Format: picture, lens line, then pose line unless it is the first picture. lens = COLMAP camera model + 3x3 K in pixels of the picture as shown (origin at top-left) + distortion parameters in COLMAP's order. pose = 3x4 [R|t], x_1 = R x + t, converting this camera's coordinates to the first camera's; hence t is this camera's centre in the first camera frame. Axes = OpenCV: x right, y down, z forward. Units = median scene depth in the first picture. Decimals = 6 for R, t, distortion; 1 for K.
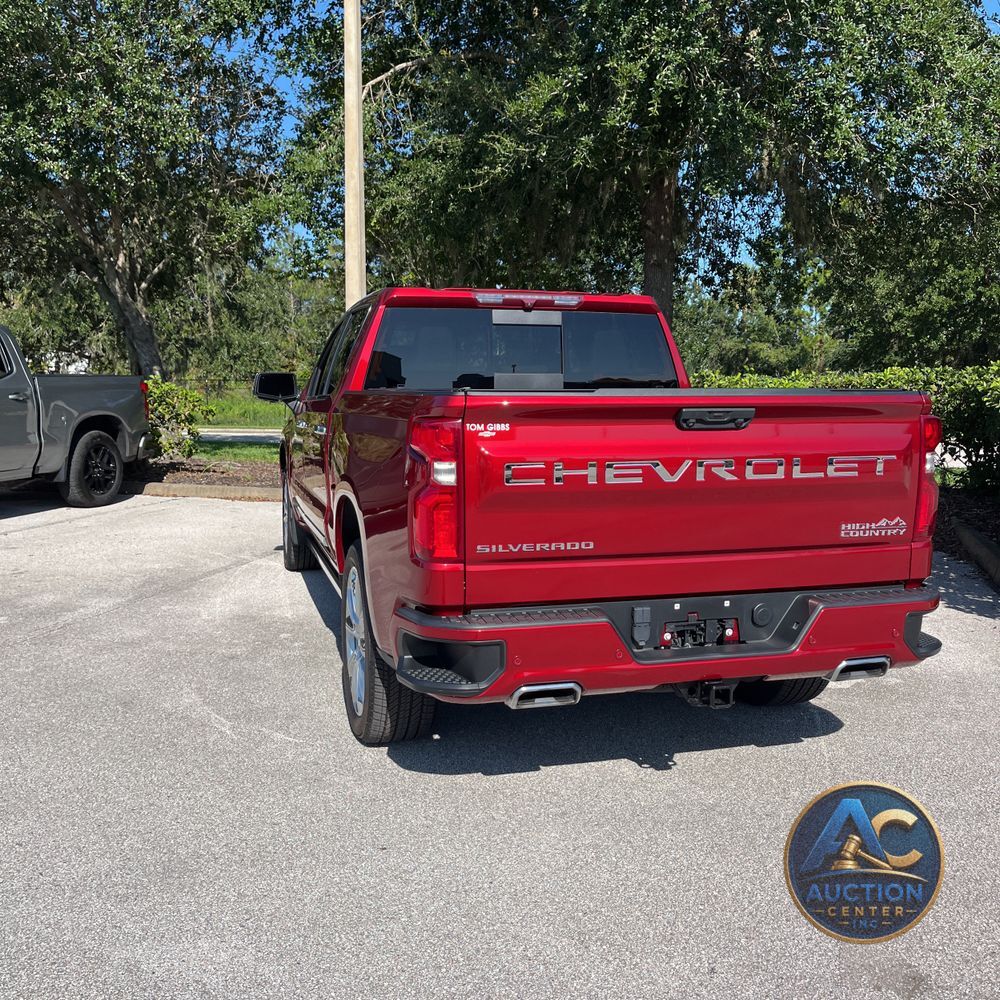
lens RADIAL K [[1005.5, 0, 501.4], [0, 1005.5, 516.4], [0, 0, 1]] dist [0.031268, 0.003300]
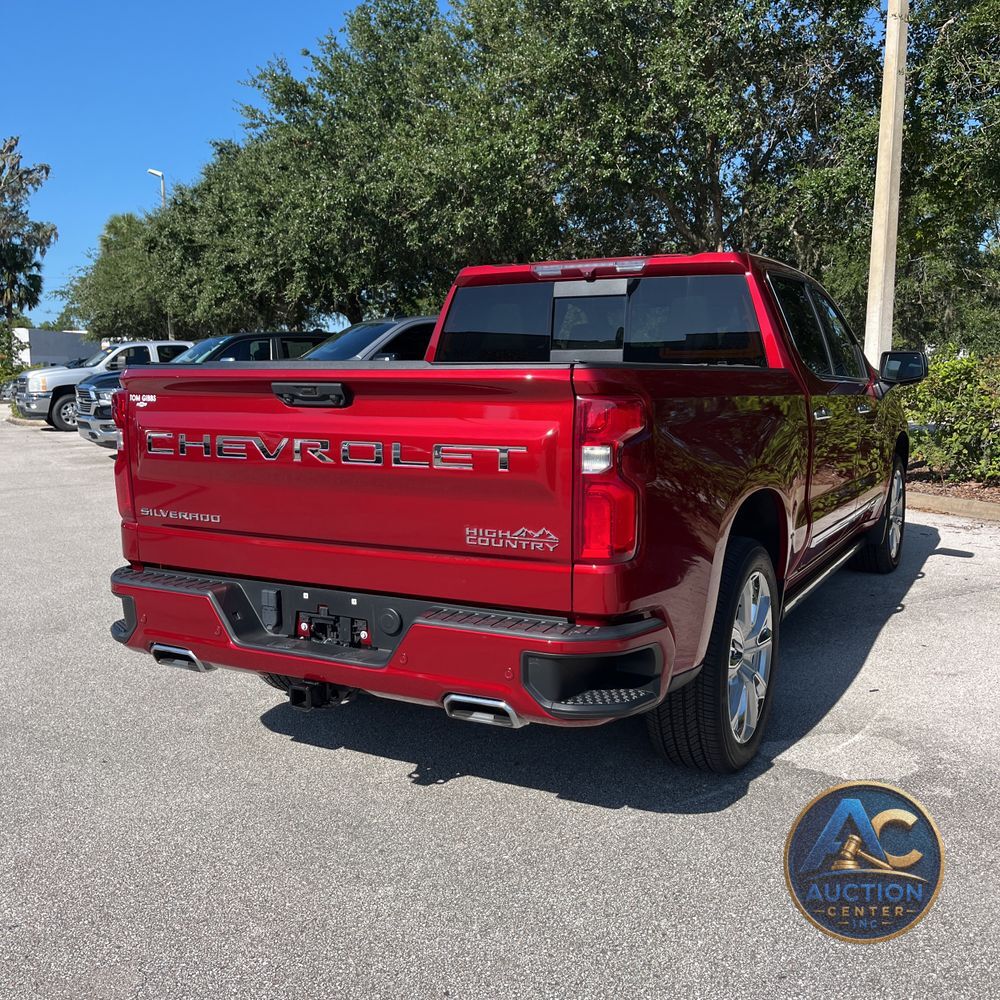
lens RADIAL K [[1005.5, 0, 501.4], [0, 1005.5, 516.4], [0, 0, 1]] dist [0.031268, 0.003300]
pose [[0.723864, 0.093728, -0.683547, 0.760083], [-0.085480, 0.995280, 0.045951, -0.034185], [0.684627, 0.025167, 0.728459, 0.358301]]
